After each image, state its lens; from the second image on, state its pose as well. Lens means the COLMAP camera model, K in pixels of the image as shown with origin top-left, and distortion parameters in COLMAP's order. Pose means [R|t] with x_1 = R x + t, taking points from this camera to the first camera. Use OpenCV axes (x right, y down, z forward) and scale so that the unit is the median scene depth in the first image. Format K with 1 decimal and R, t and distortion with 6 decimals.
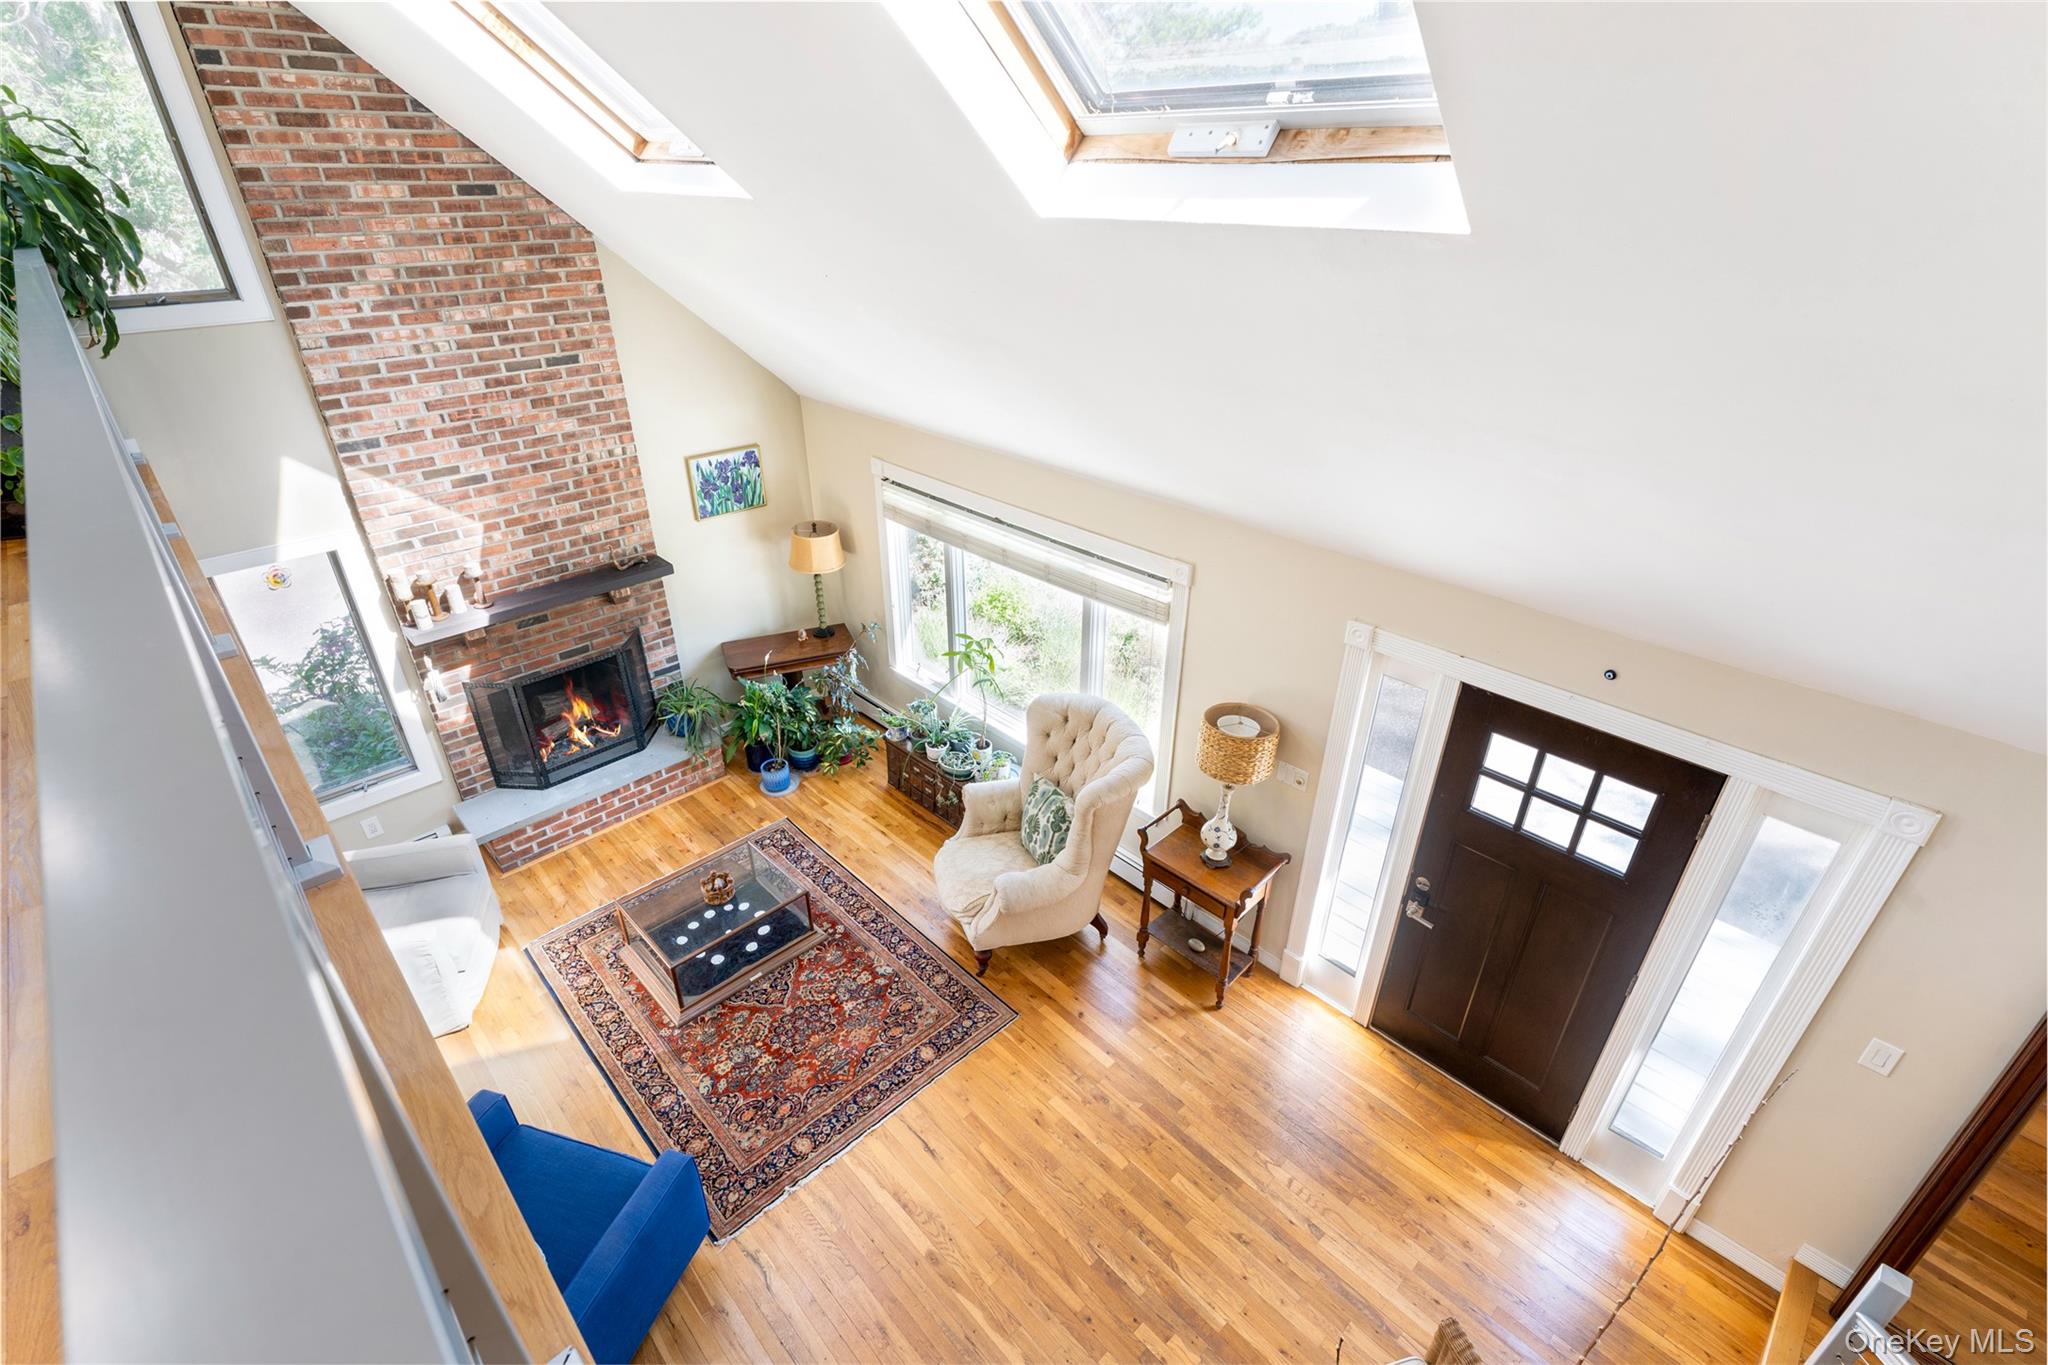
lens RADIAL K [[951.4, 0, 1040.1], [0, 951.4, 700.8], [0, 0, 1]] dist [-0.000216, 0.000070]
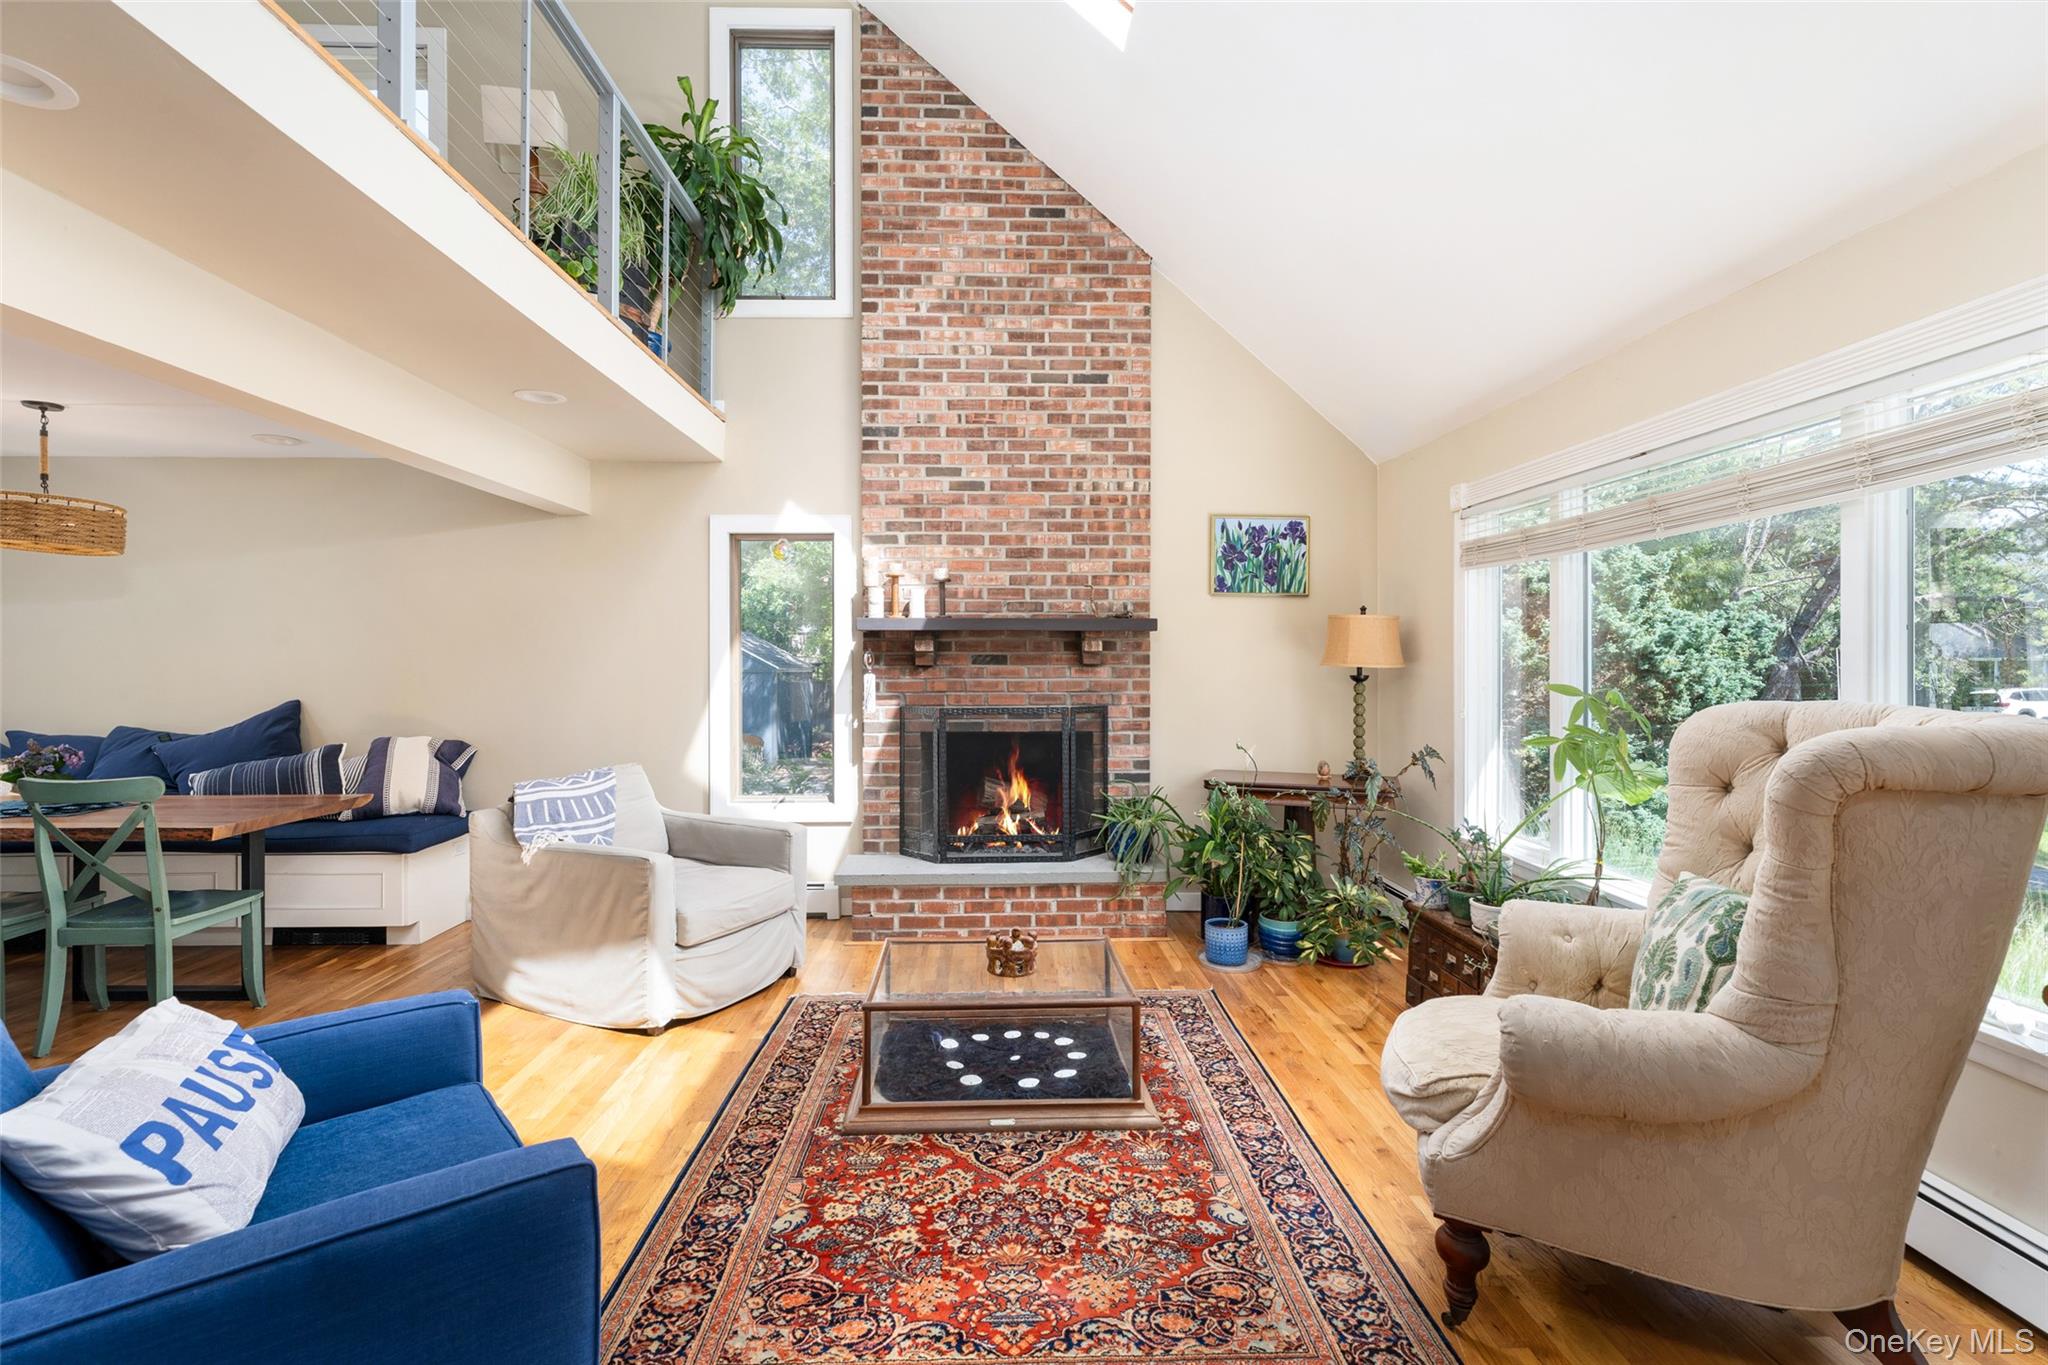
lens RADIAL K [[951.4, 0, 1000.7], [0, 951.4, 669.7], [0, 0, 1]] dist [-0.000216, 0.000070]
pose [[0.728031, -0.006740, -0.685511, 0.064709], [-0.337622, 0.866752, -0.367086, 0.260518], [0.596642, 0.498694, 0.628747, 0.527931]]
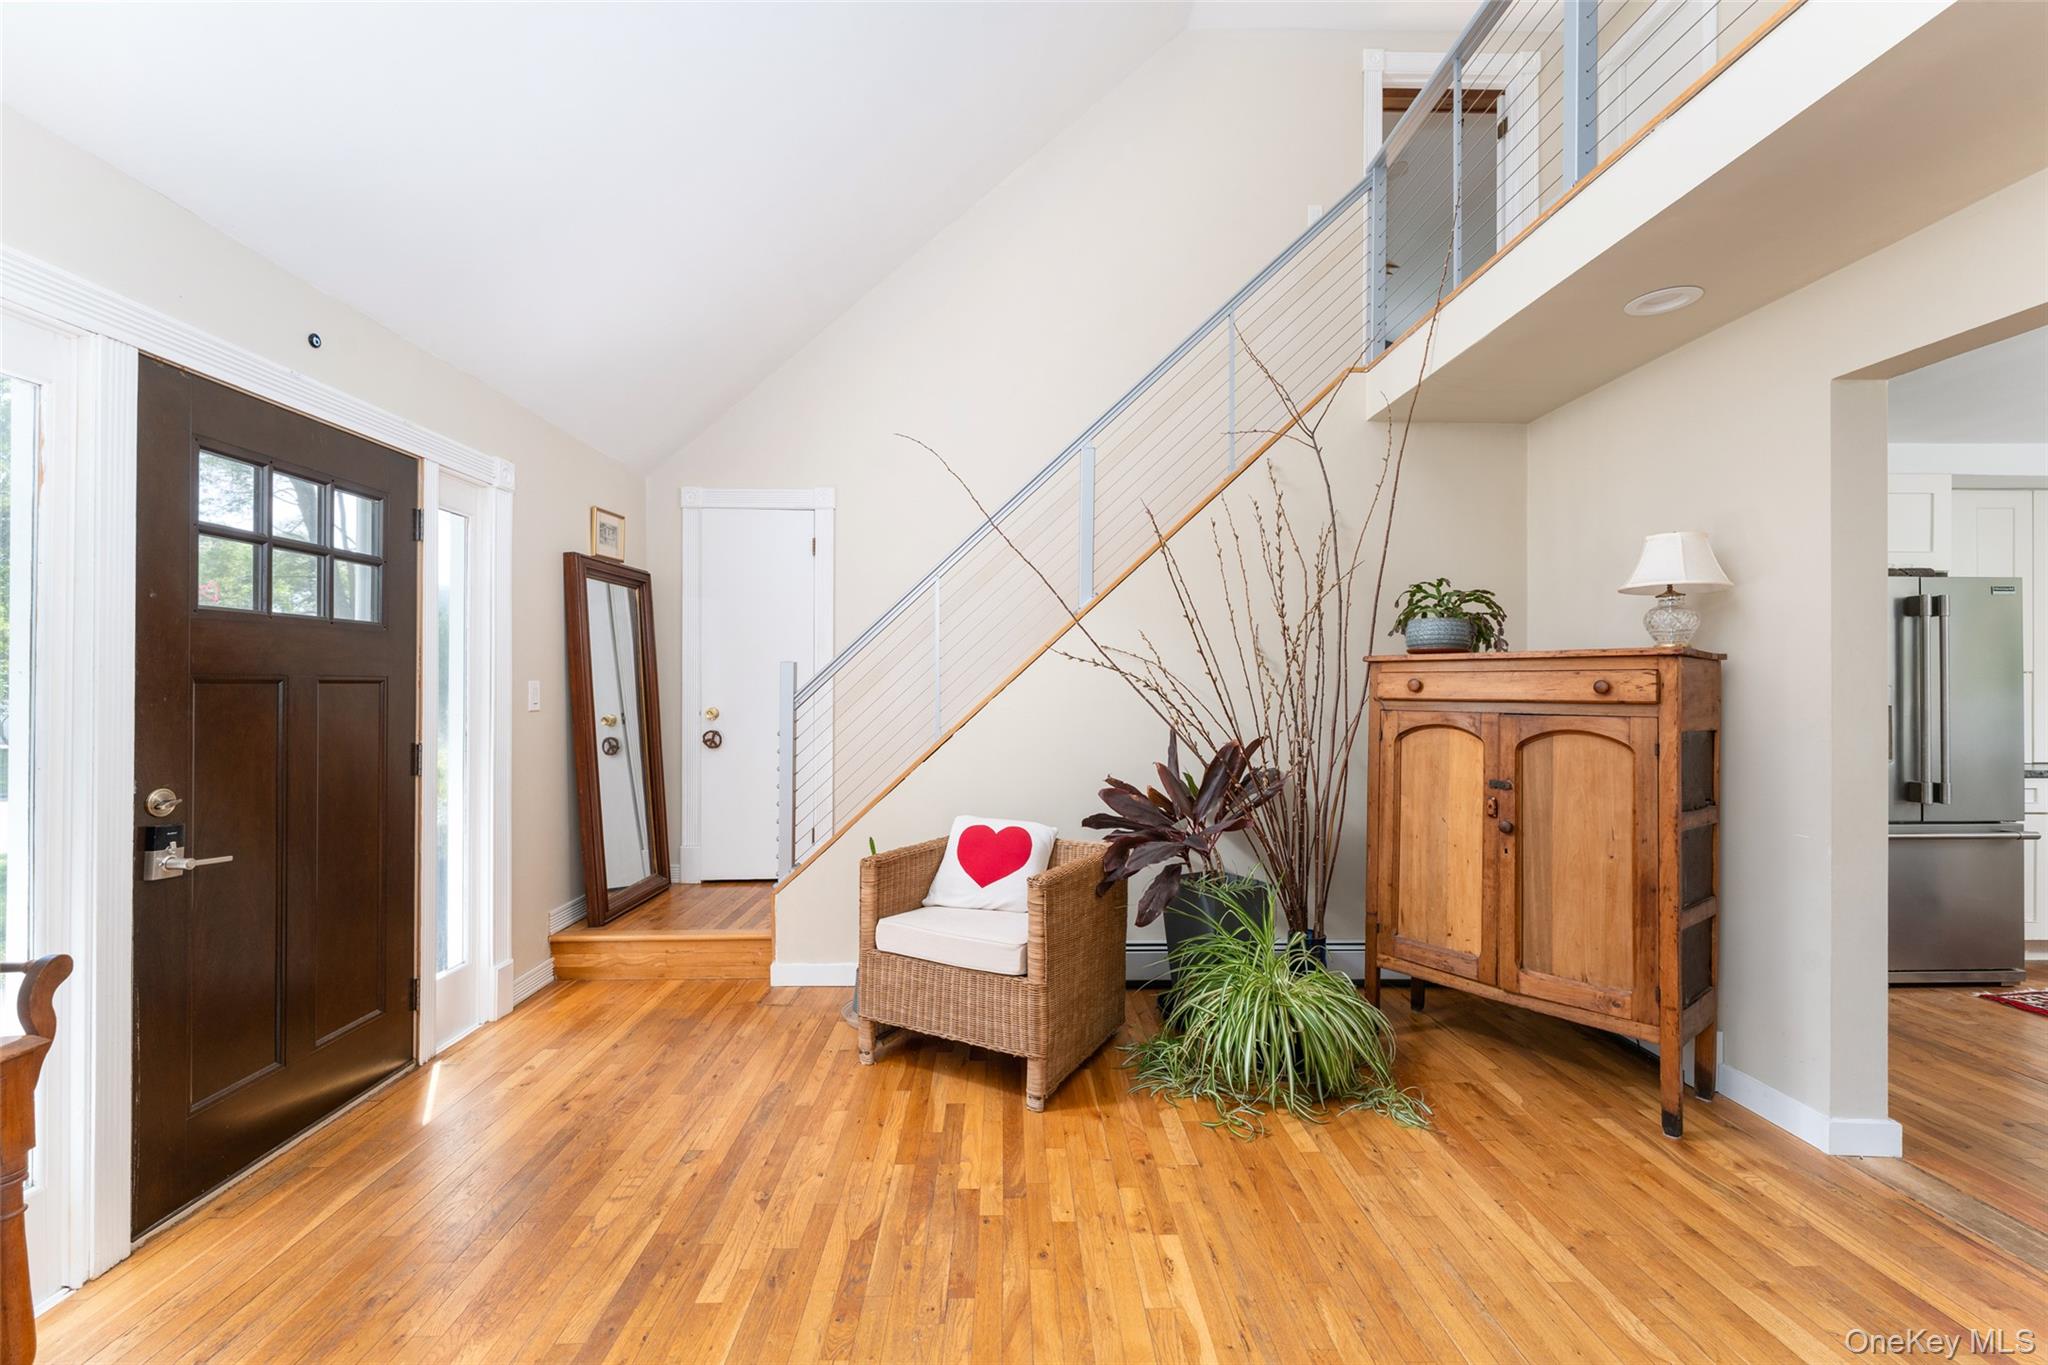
lens RADIAL K [[865.7, 0, 1008.2], [0, 865.7, 684.9], [0, 0, 1]] dist [0.001163, 0.000349]
pose [[-0.719297, -0.011442, 0.694608, -0.212209], [0.342235, 0.864281, 0.368636, 0.101161], [-0.604555, 0.502879, -0.617760, 0.822743]]
